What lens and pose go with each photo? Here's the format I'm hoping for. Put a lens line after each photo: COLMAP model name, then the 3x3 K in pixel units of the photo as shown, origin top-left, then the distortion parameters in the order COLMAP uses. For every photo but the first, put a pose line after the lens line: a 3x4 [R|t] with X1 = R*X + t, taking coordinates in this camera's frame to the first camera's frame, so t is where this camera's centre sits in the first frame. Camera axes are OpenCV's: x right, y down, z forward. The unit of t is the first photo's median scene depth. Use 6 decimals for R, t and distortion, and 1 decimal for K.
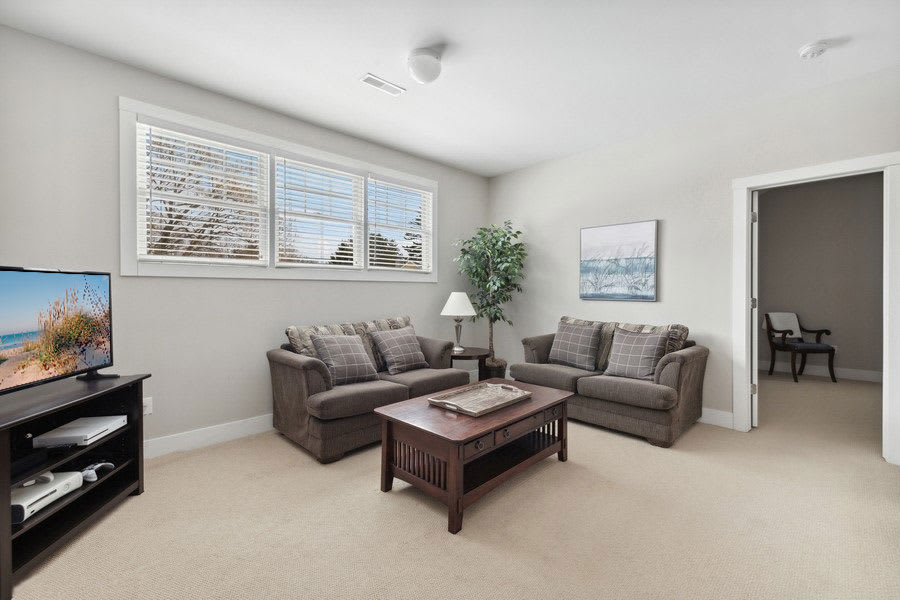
lens RADIAL K [[388.0, 0, 450.9], [0, 388.0, 293.6], [0, 0, 1]] dist [0.001399, 0.000130]
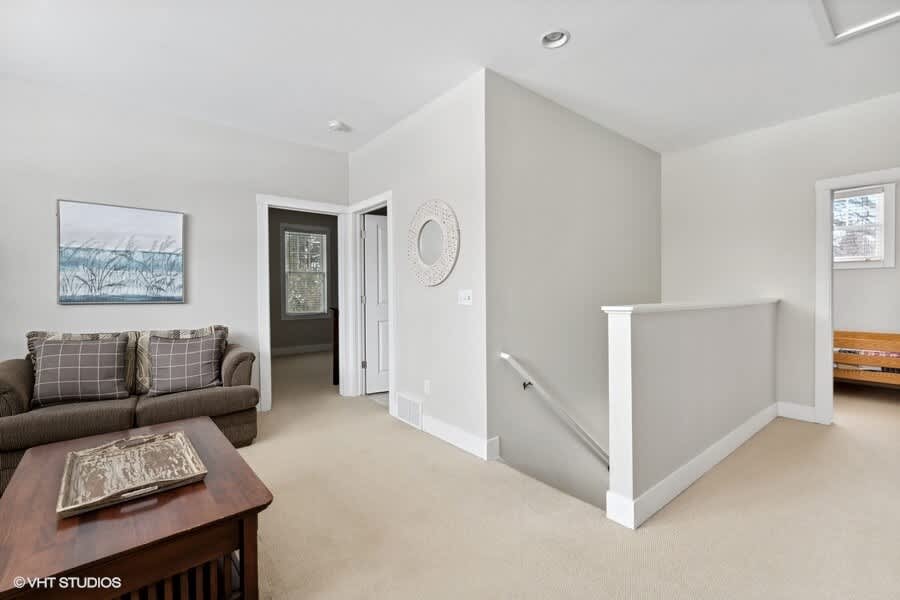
lens RADIAL K [[388.0, 0, 450.9], [0, 388.0, 293.6], [0, 0, 1]] dist [0.001399, 0.000130]
pose [[0.082431, -0.004524, 0.996586, -0.320731], [0.012260, 0.999919, 0.003525, 0.002285], [-0.996521, 0.011927, 0.082480, 0.297561]]
